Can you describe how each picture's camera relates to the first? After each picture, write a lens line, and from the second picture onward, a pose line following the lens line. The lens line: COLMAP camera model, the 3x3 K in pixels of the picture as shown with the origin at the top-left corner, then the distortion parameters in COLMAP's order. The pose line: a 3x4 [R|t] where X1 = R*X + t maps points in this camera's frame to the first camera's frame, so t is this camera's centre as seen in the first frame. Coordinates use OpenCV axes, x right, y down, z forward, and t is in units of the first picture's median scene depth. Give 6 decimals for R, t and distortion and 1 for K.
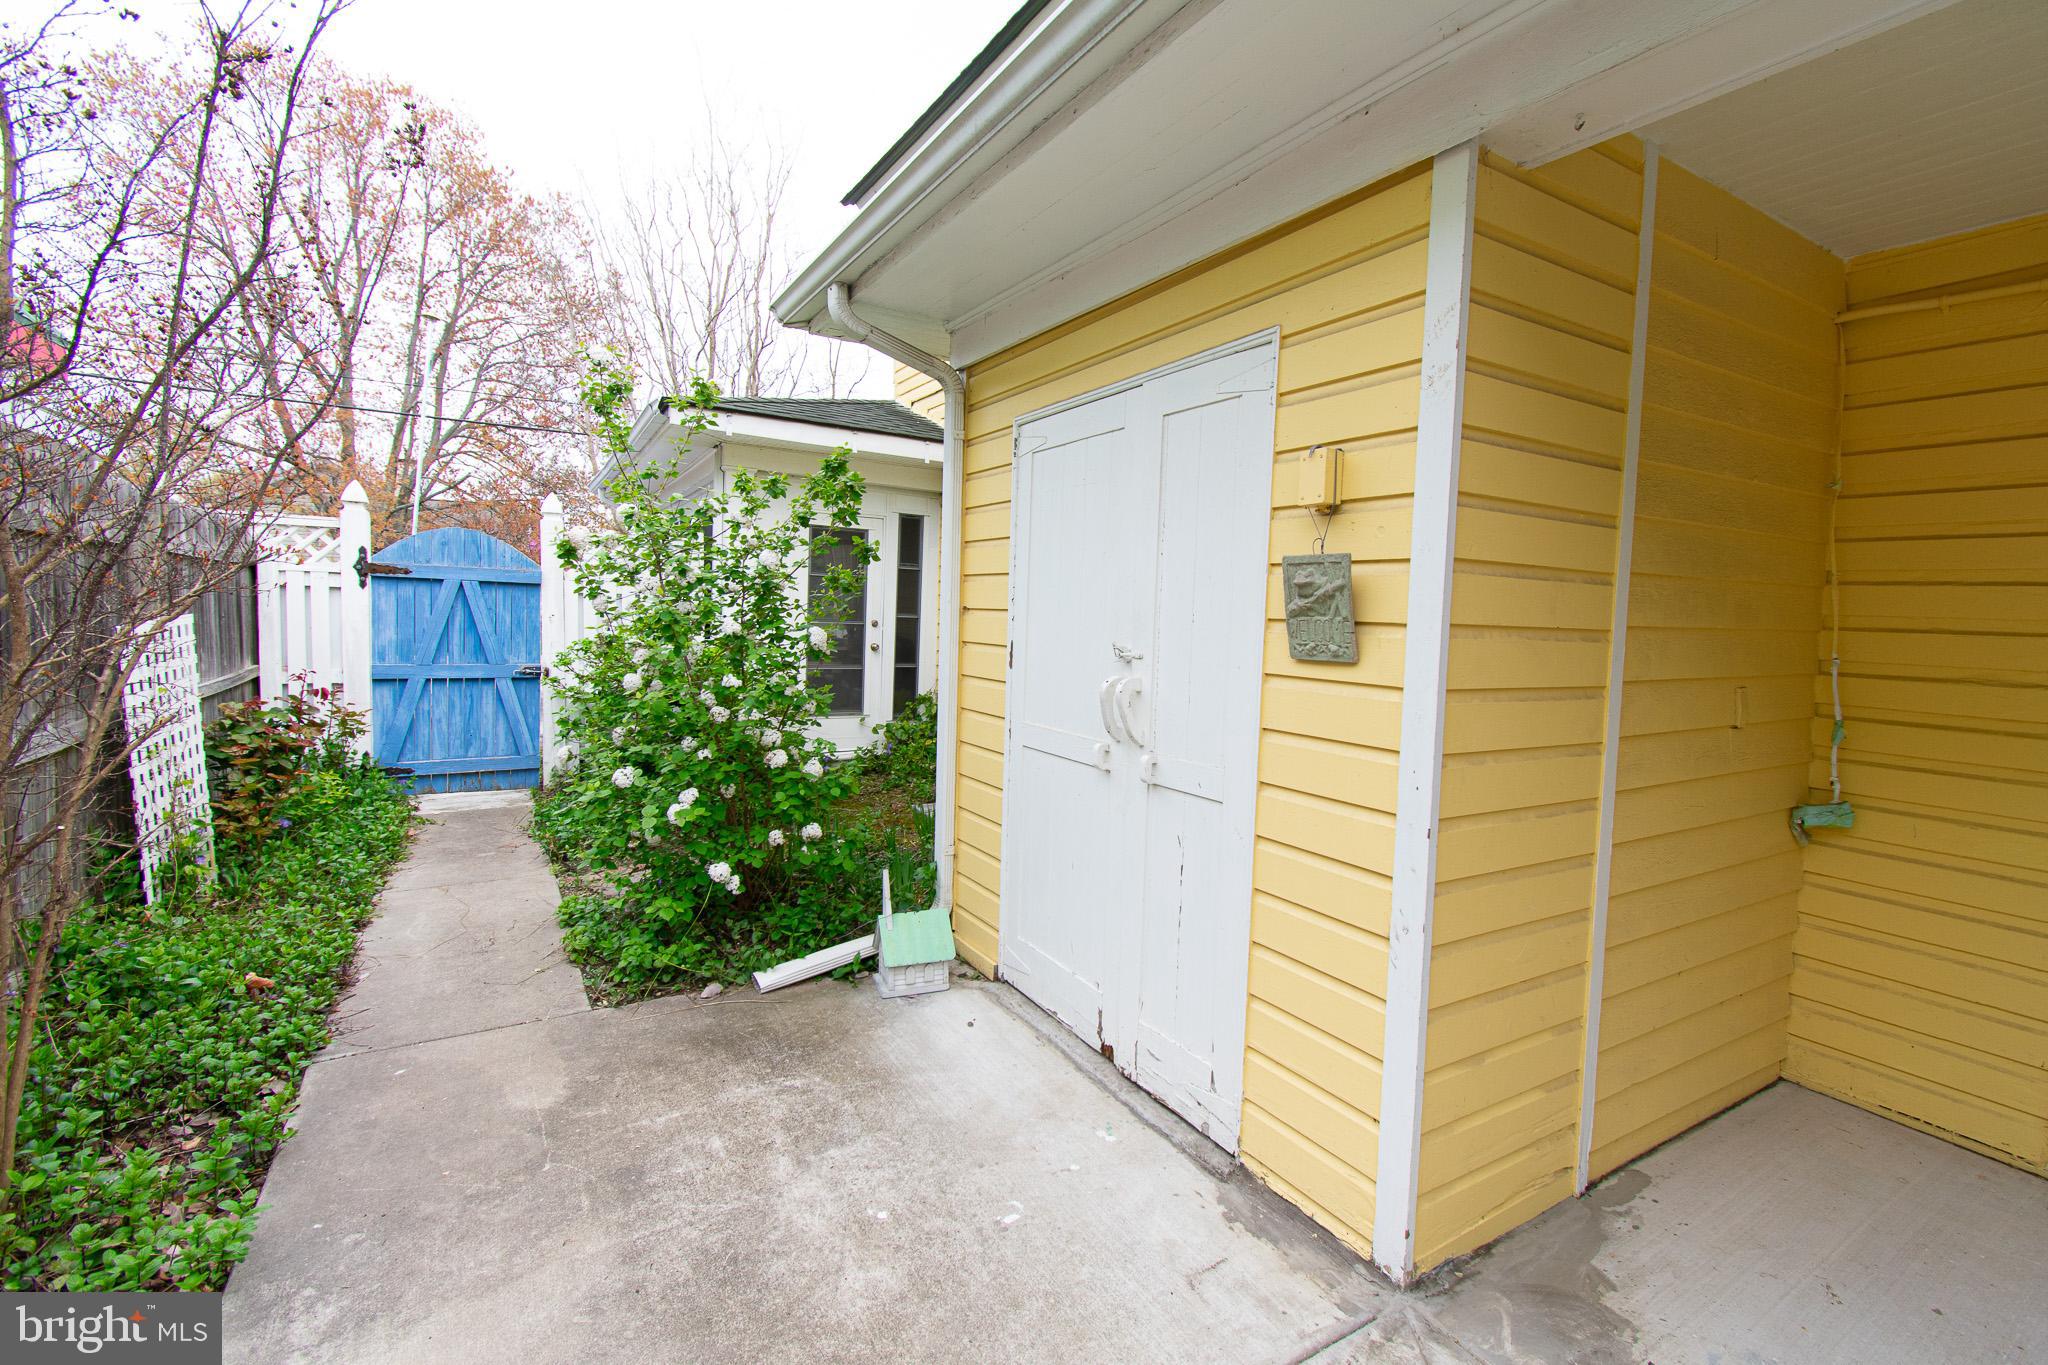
lens RADIAL K [[905.4, 0, 1024.0], [0, 905.4, 668.9], [0, 0, 1]] dist [0.002738, -0.000016]
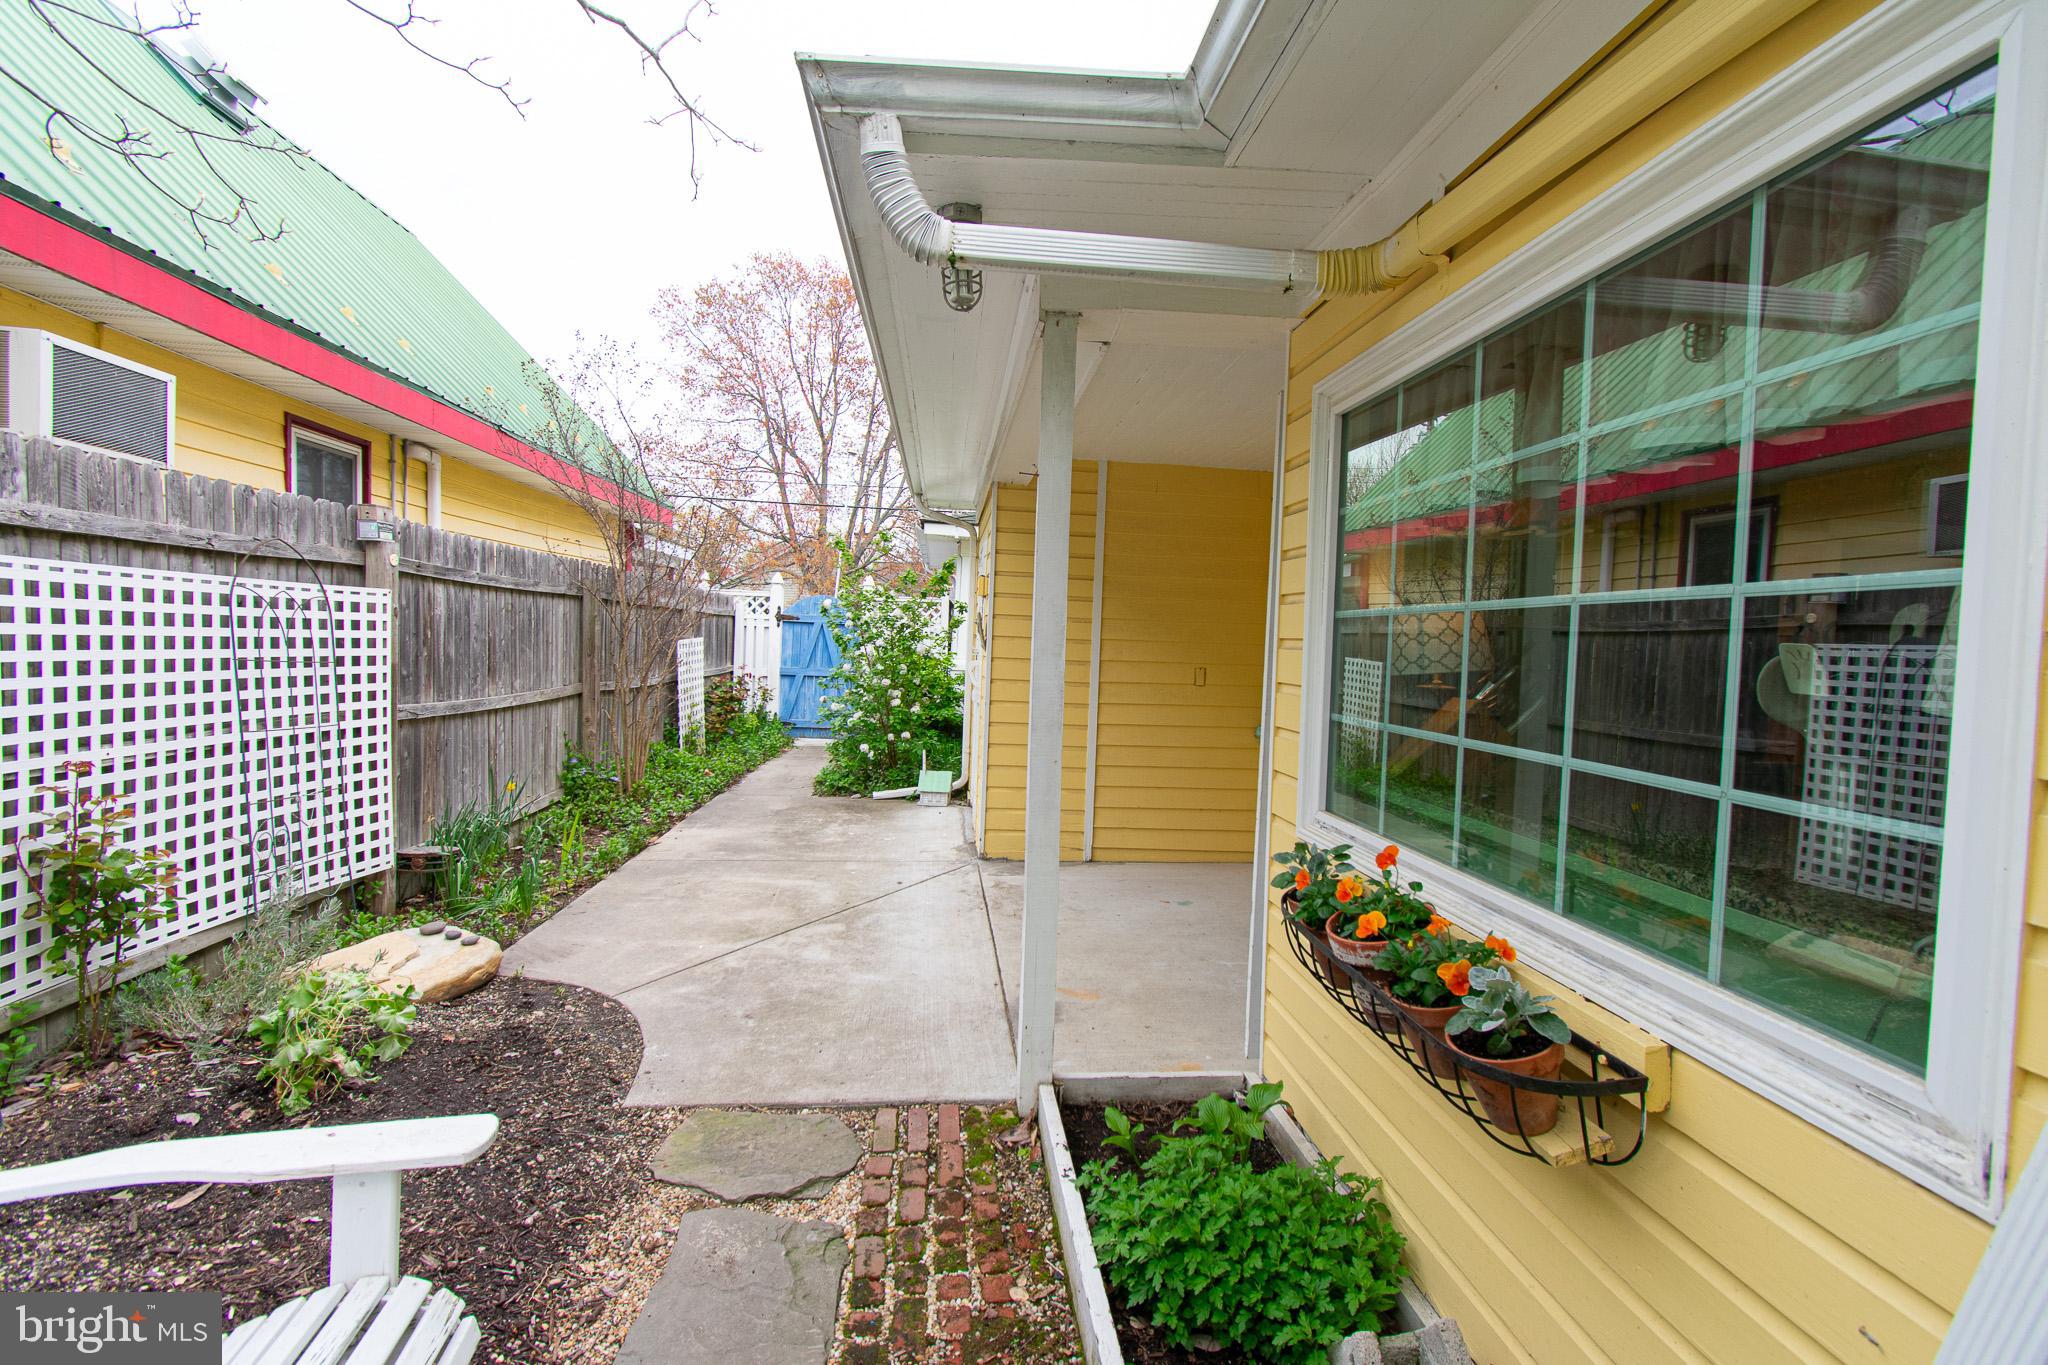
lens RADIAL K [[905.4, 0, 1018.8], [0, 905.4, 681.9], [0, 0, 1]] dist [0.002738, -0.000016]
pose [[0.902250, 0.023473, -0.430575, 0.565046], [-0.037336, 0.999020, -0.023773, 0.053777], [0.429595, 0.037525, 0.902242, -0.515083]]
